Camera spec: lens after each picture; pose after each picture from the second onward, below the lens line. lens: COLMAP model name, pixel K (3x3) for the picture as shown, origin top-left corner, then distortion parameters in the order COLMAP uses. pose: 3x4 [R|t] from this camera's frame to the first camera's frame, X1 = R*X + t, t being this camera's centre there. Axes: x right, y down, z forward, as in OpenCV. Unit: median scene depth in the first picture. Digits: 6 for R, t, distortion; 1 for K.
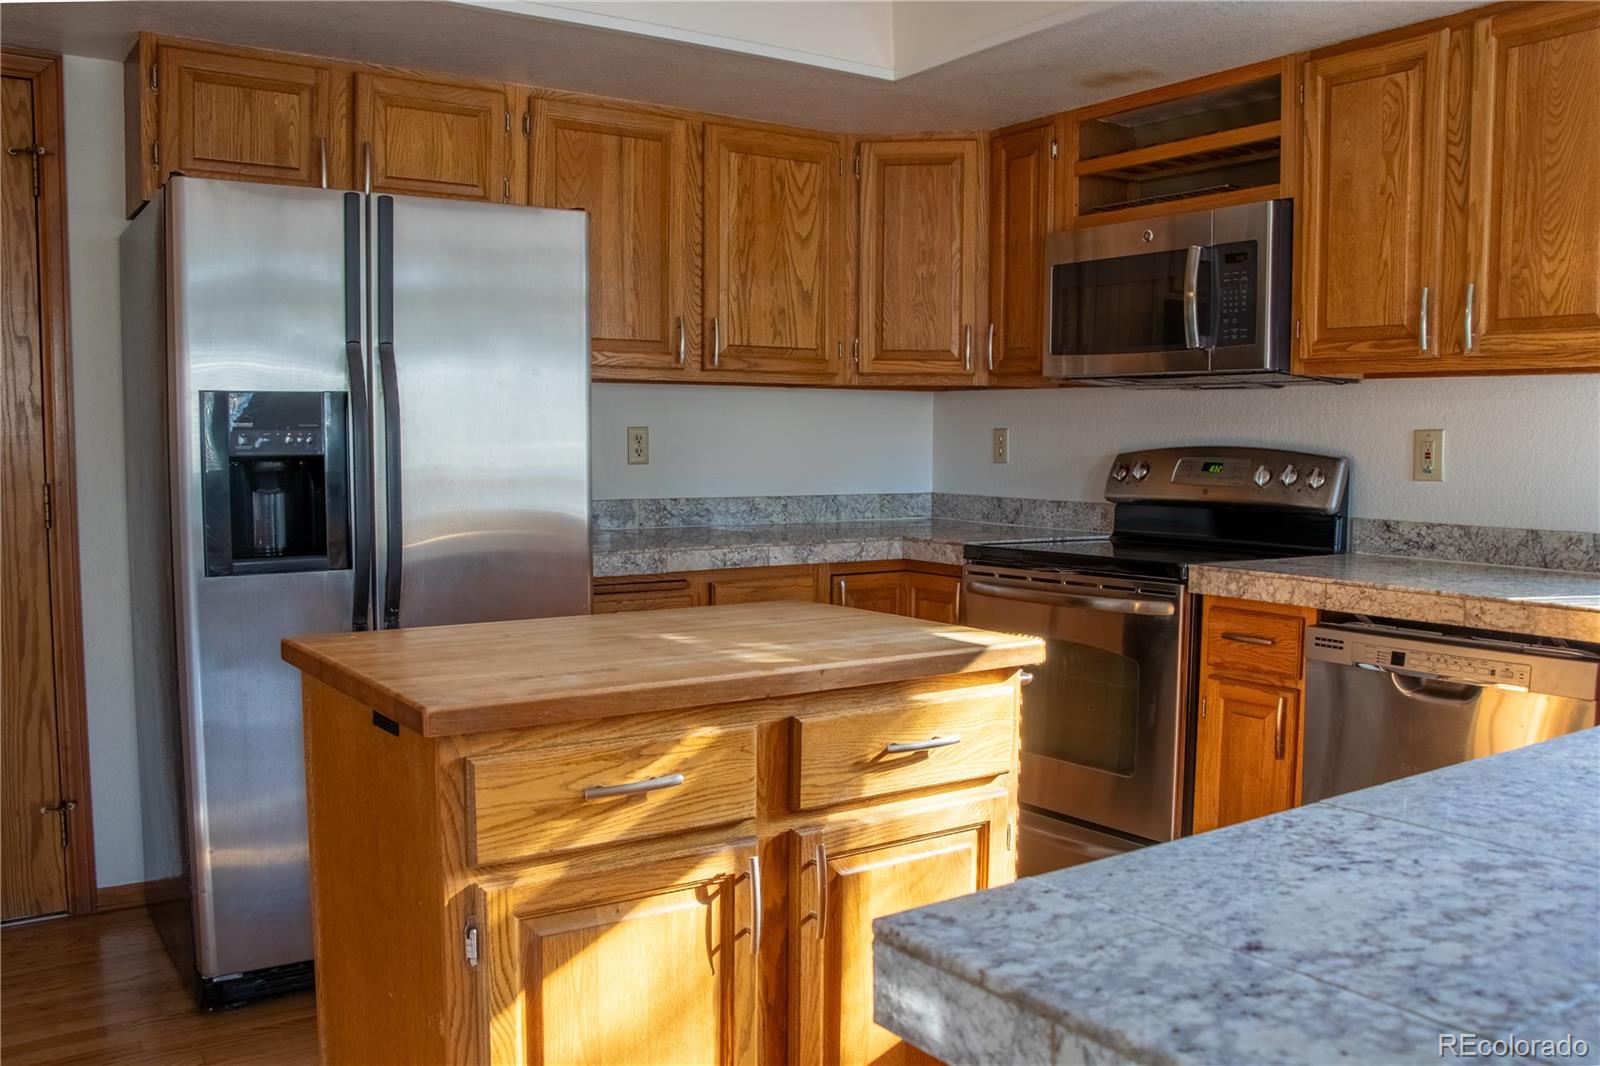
lens RADIAL K [[1360.8, 0, 798.0], [0, 1360.8, 546.4], [0, 0, 1]] dist [-0.169396, 0.138121]
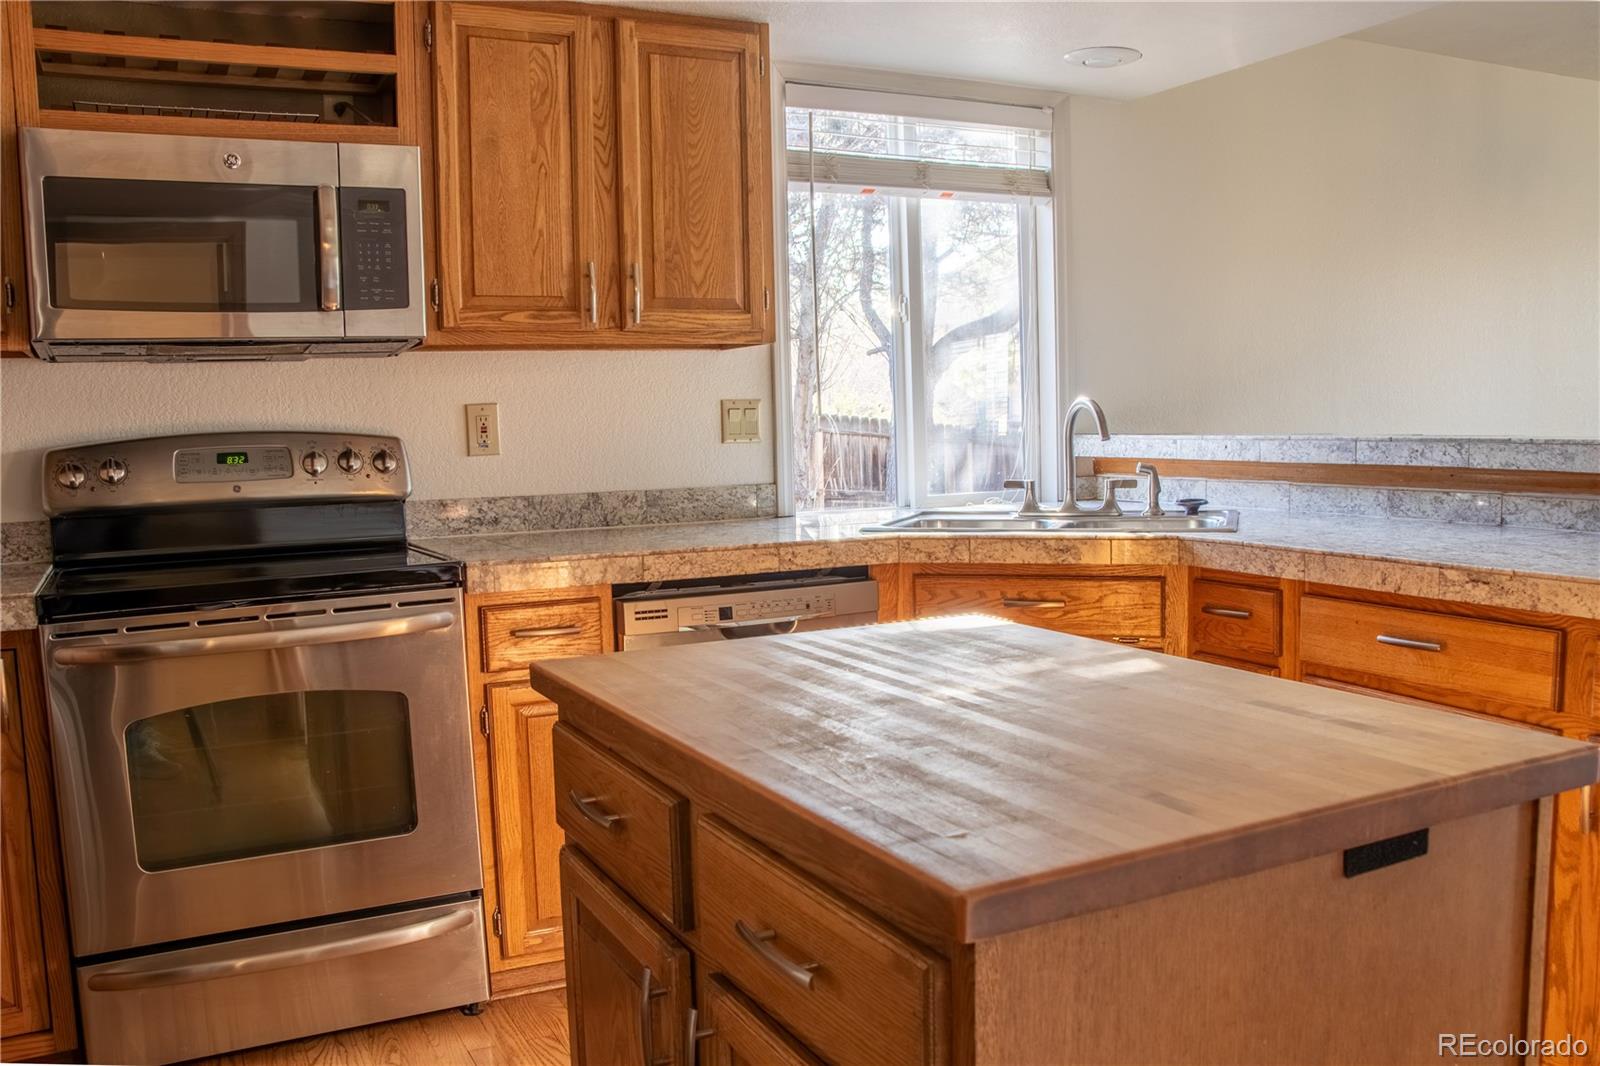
lens RADIAL K [[1360.8, 0, 804.7], [0, 1360.8, 539.5], [0, 0, 1]] dist [-0.169396, 0.138121]
pose [[0.139303, -0.099352, 0.985253, -0.544881], [0.101956, 0.991106, 0.085527, -0.054648], [-0.984987, 0.088538, 0.148193, 0.687153]]
